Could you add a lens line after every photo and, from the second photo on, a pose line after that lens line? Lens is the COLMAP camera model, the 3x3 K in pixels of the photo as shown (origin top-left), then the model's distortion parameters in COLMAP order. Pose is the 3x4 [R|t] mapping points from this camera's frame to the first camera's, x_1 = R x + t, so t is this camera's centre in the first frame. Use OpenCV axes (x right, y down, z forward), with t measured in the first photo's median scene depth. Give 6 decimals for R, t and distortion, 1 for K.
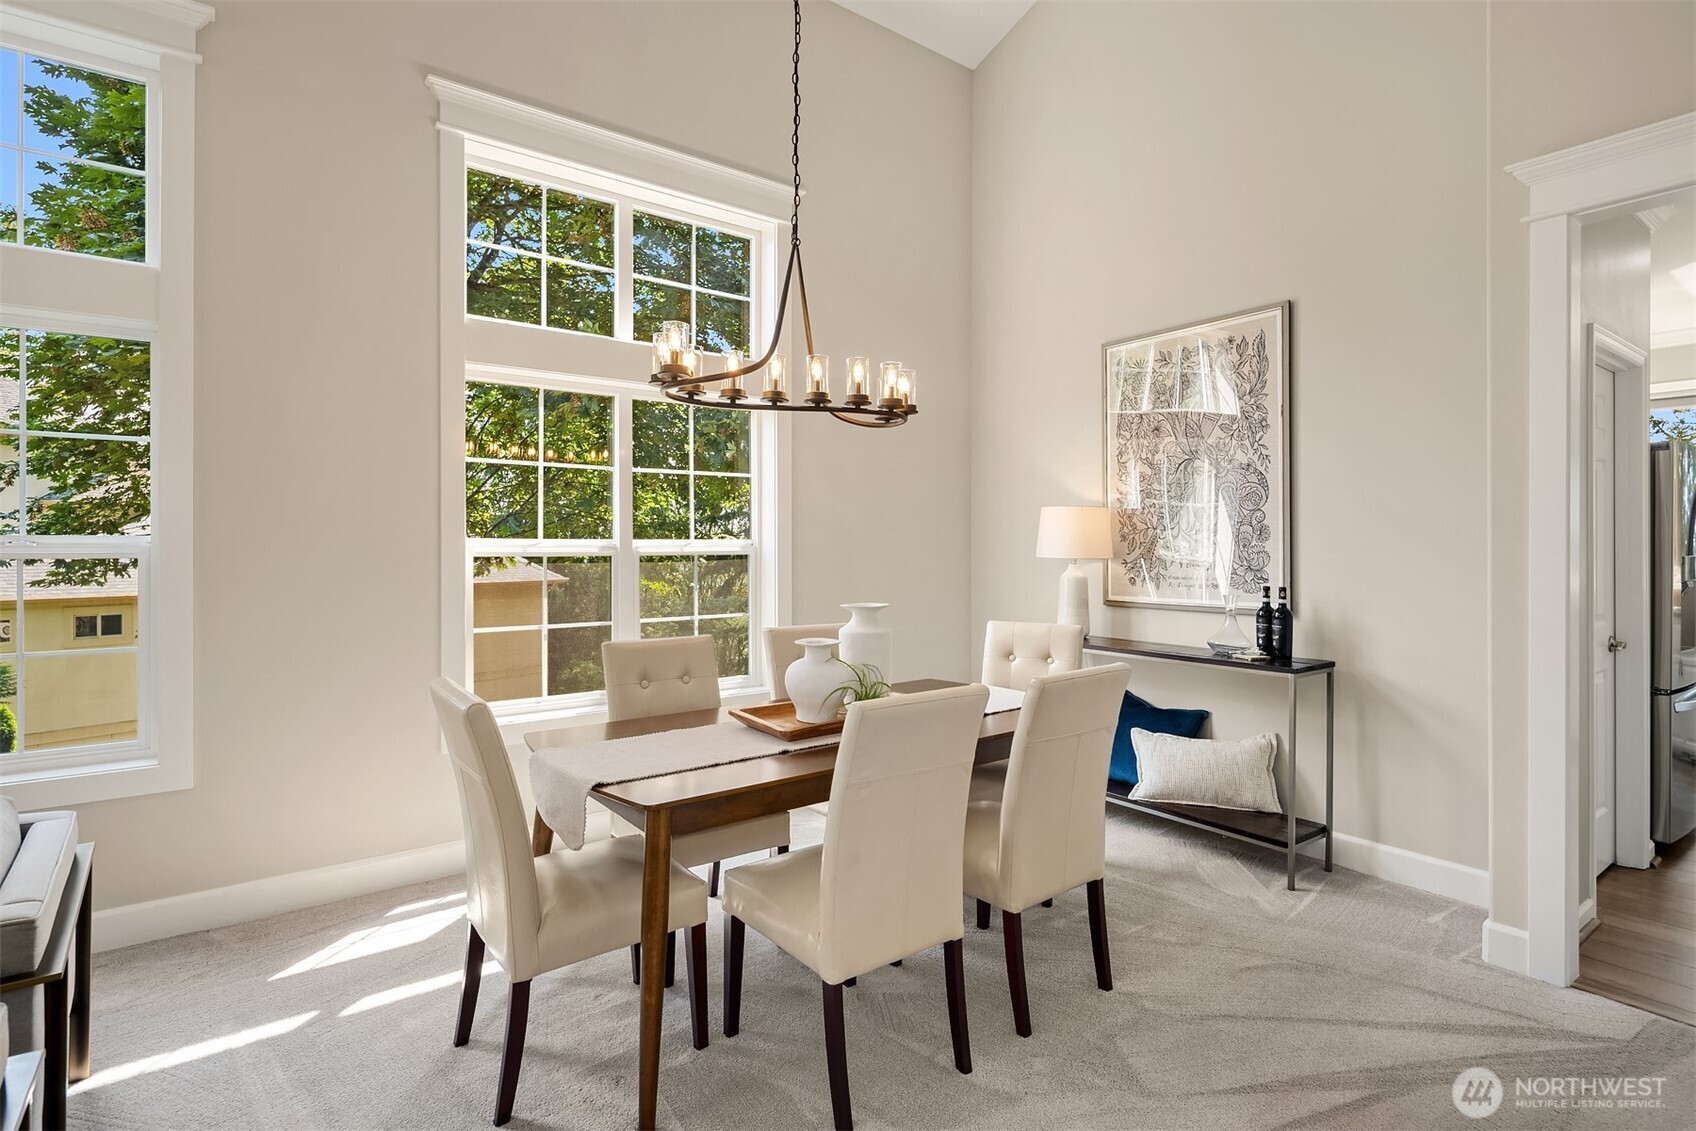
lens RADIAL K [[844.2, 0, 851.5], [0, 844.2, 542.8], [0, 0, 1]] dist [-0.001374, -0.000886]
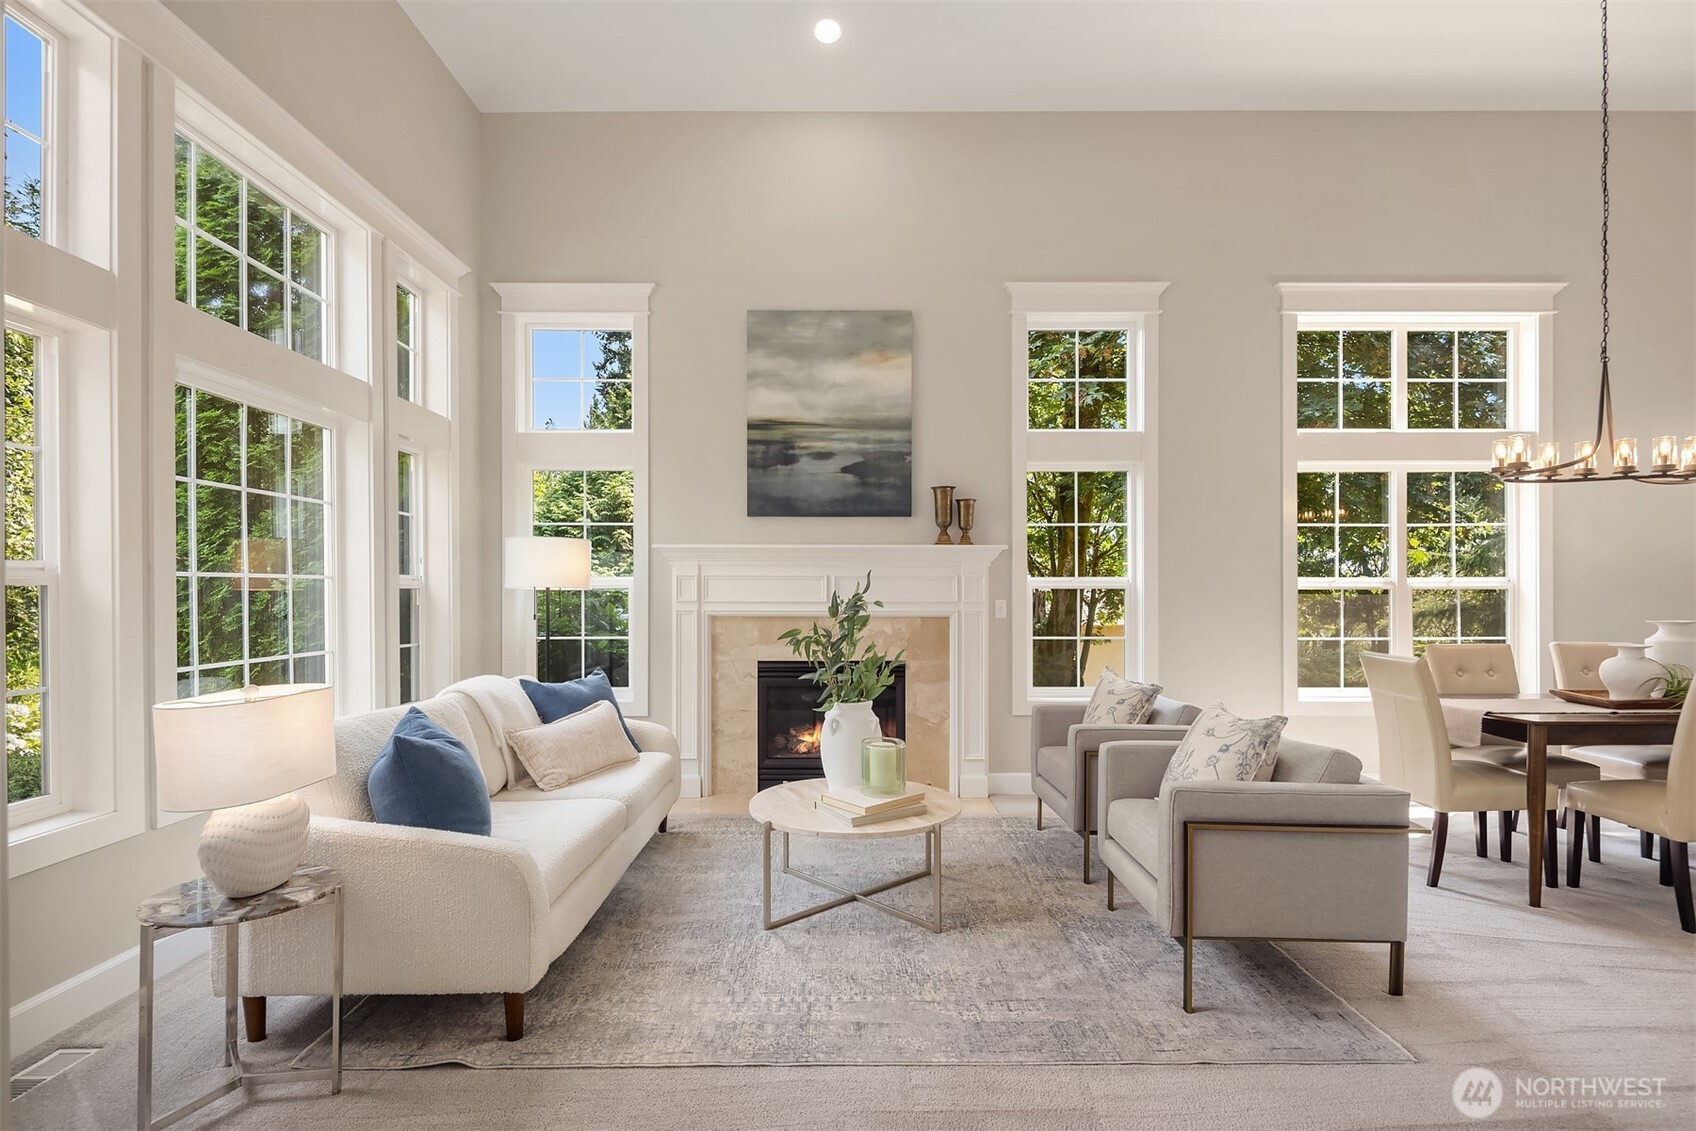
lens RADIAL K [[839.8, 0, 843.7], [0, 839.8, 593.0], [0, 0, 1]] dist [-0.001308, -0.000354]
pose [[0.790450, 0.000815, -0.612526, -0.157750], [0.000956, 0.999996, 0.002565, 0.018099], [0.612526, -0.002613, 0.790446, -0.648109]]
